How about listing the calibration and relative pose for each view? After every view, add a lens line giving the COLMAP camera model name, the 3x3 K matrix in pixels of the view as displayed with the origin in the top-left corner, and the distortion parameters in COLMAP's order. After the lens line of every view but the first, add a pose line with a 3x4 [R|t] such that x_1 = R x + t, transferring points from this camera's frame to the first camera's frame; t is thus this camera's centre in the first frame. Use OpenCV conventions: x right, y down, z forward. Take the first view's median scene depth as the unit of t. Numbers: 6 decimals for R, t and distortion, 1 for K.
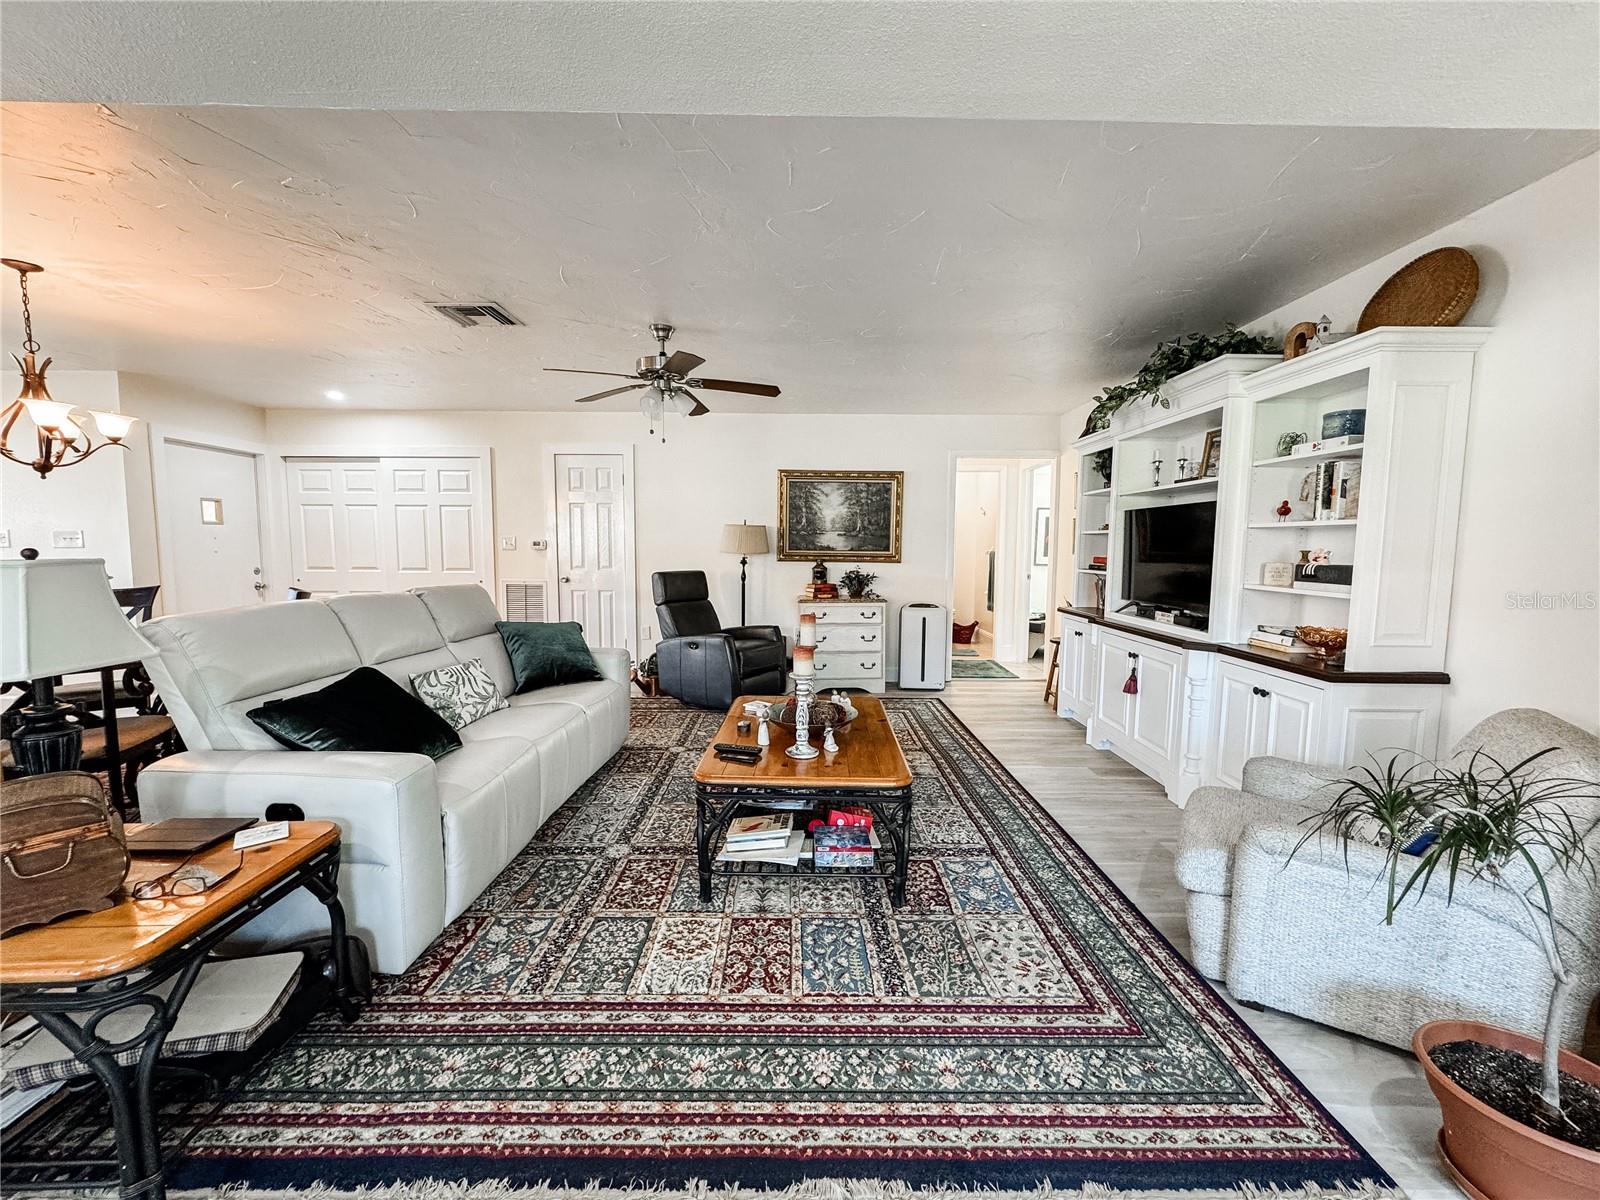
lens RADIAL K [[639.6, 0, 801.9], [0, 639.6, 597.4], [0, 0, 1]] dist [-0.002538, 0.000720]
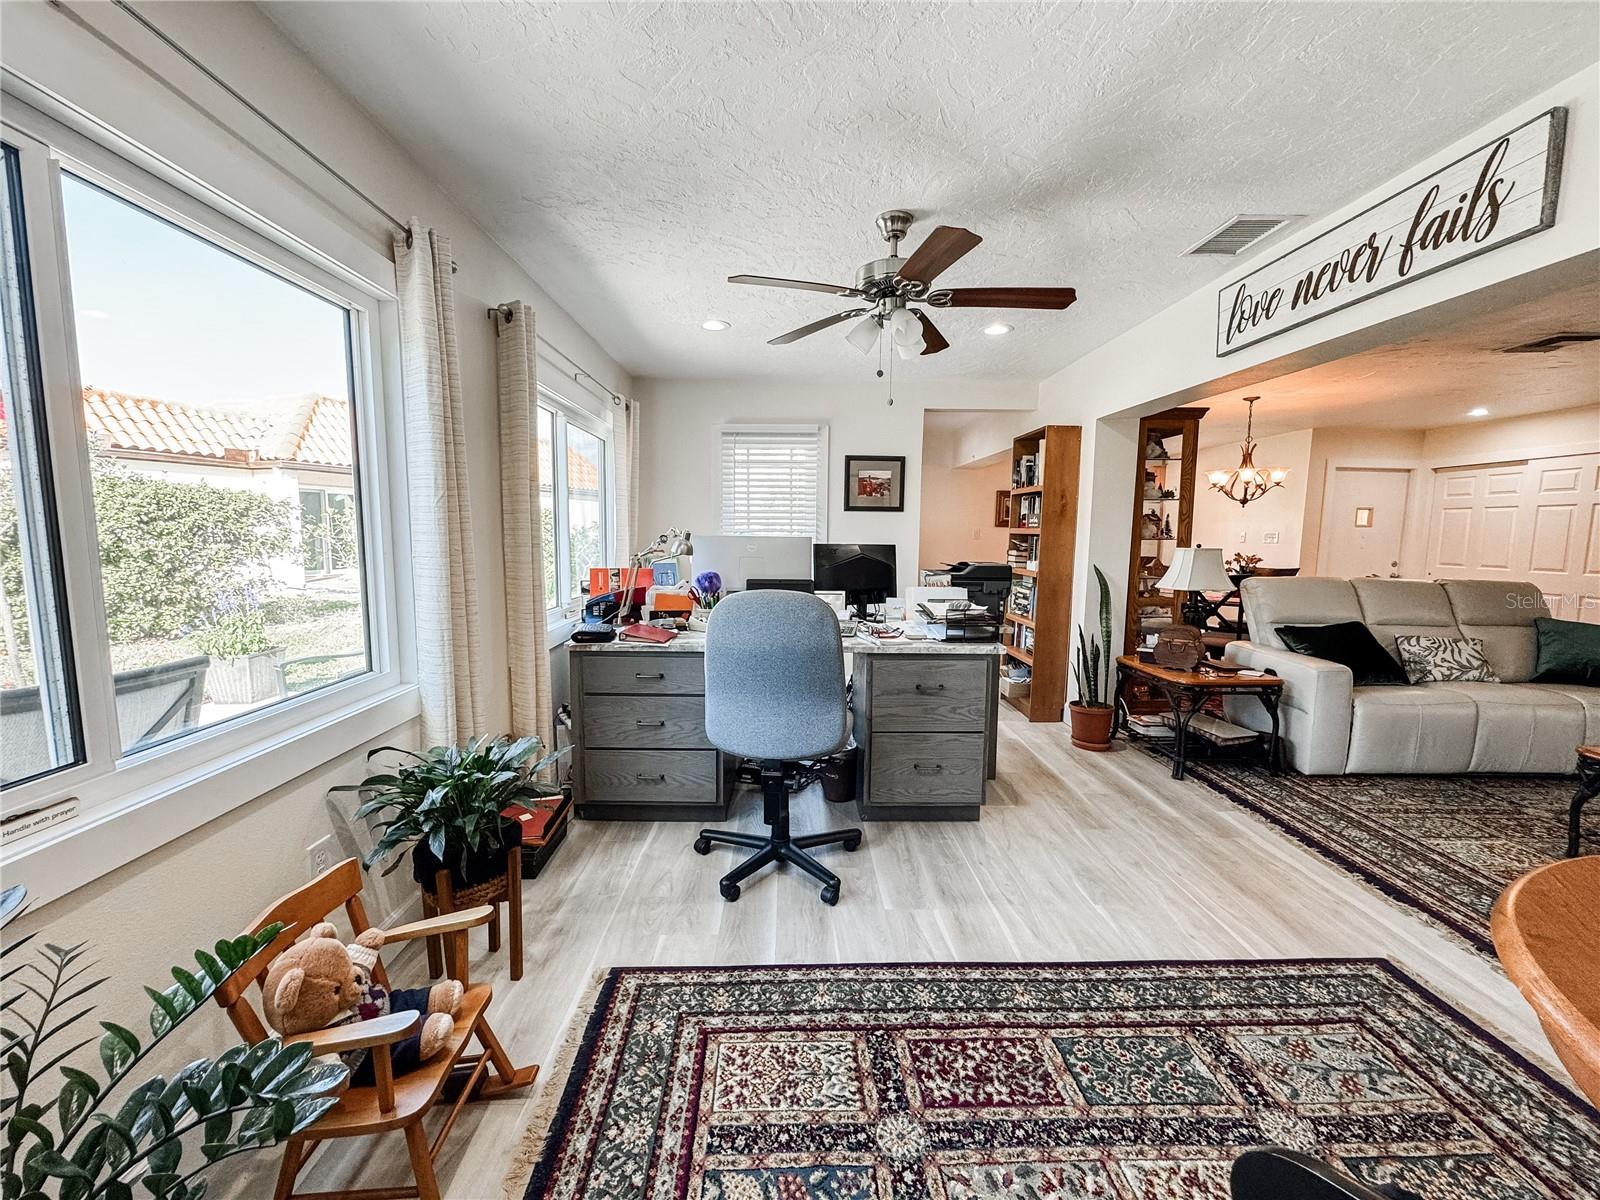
lens RADIAL K [[639.6, 0, 801.9], [0, 639.6, 597.4], [0, 0, 1]] dist [-0.002538, 0.000720]
pose [[0.024536, 0.100035, -0.994681, 0.729907], [-0.094352, 0.990771, 0.097314, 0.021654], [0.995237, 0.091462, 0.033748, -0.370071]]
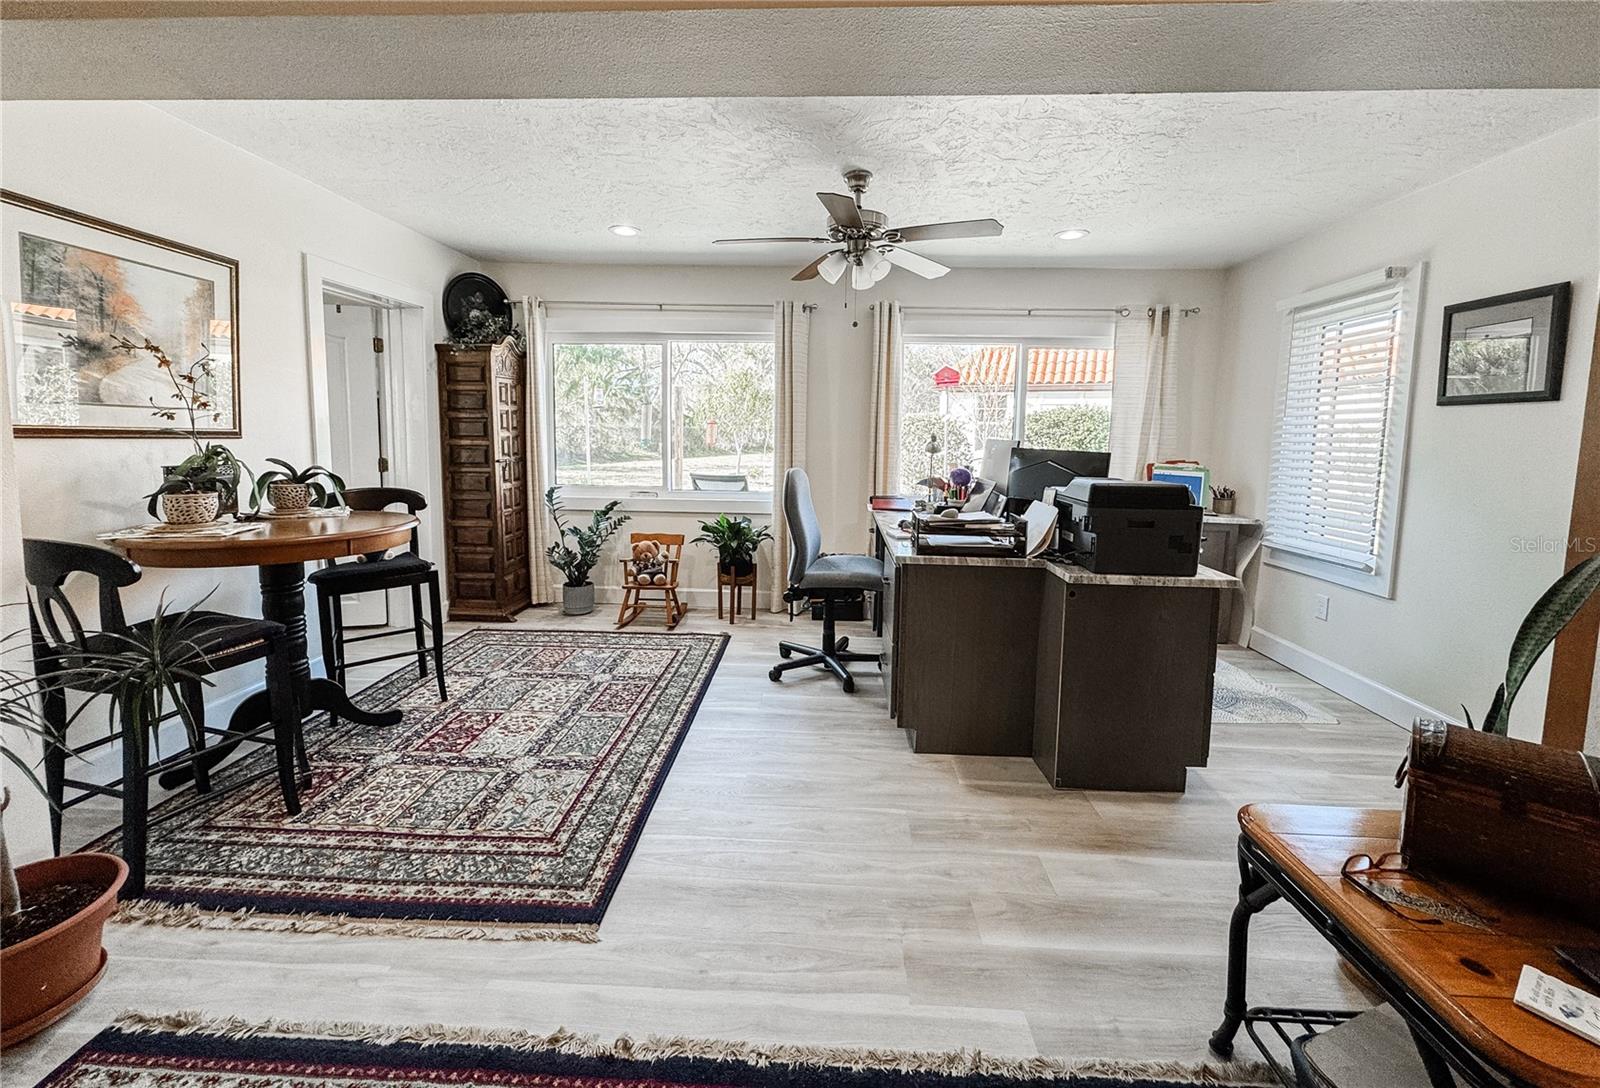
lens RADIAL K [[636.3, 0, 800.1], [0, 636.3, 490.3], [0, 0, 1]] dist [-0.000886, -0.000132]
pose [[-0.998577, -0.027528, 0.045671, -0.112165], [-0.019221, 0.984689, 0.173260, -0.077695], [-0.049741, 0.172136, -0.983817, 0.820193]]
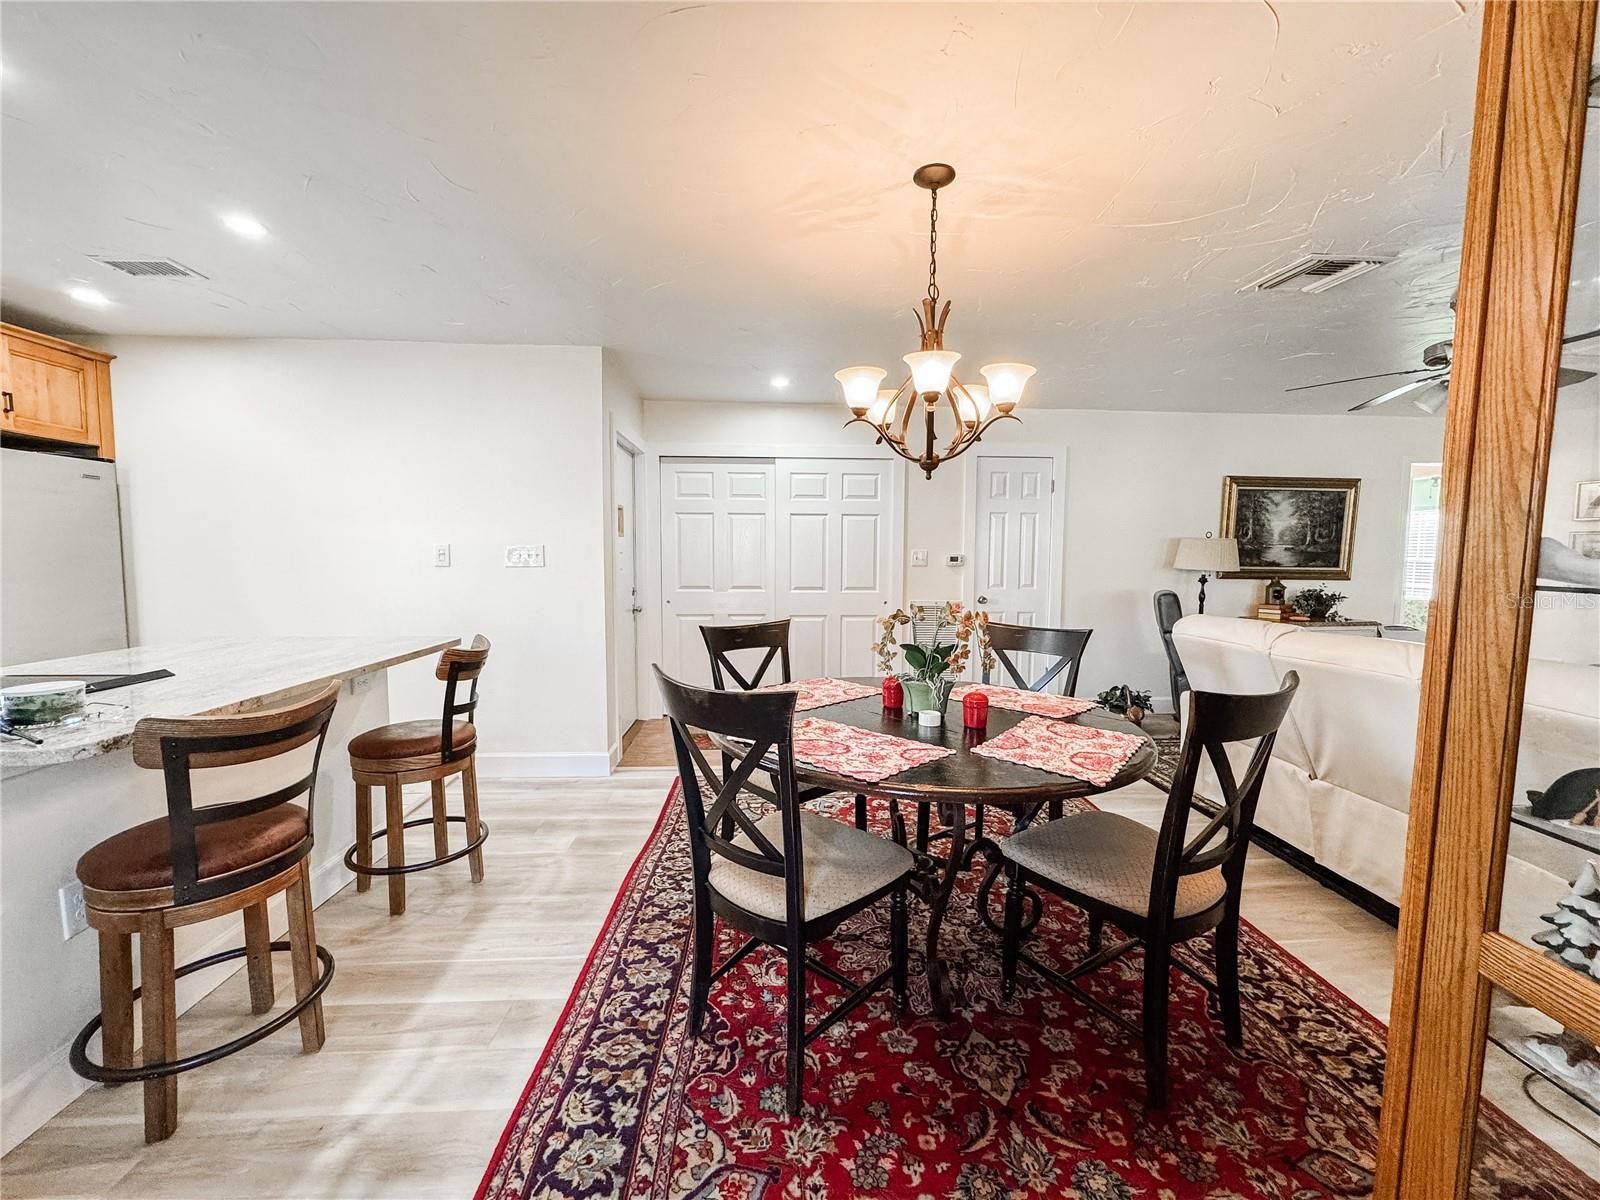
lens RADIAL K [[639.6, 0, 801.9], [0, 639.6, 597.4], [0, 0, 1]] dist [-0.002538, 0.000720]
pose [[0.998689, -0.002836, 0.051106, -1.370999], [0.003396, 0.999935, -0.010871, -0.047962], [-0.051072, 0.011031, 0.998634, 0.300756]]
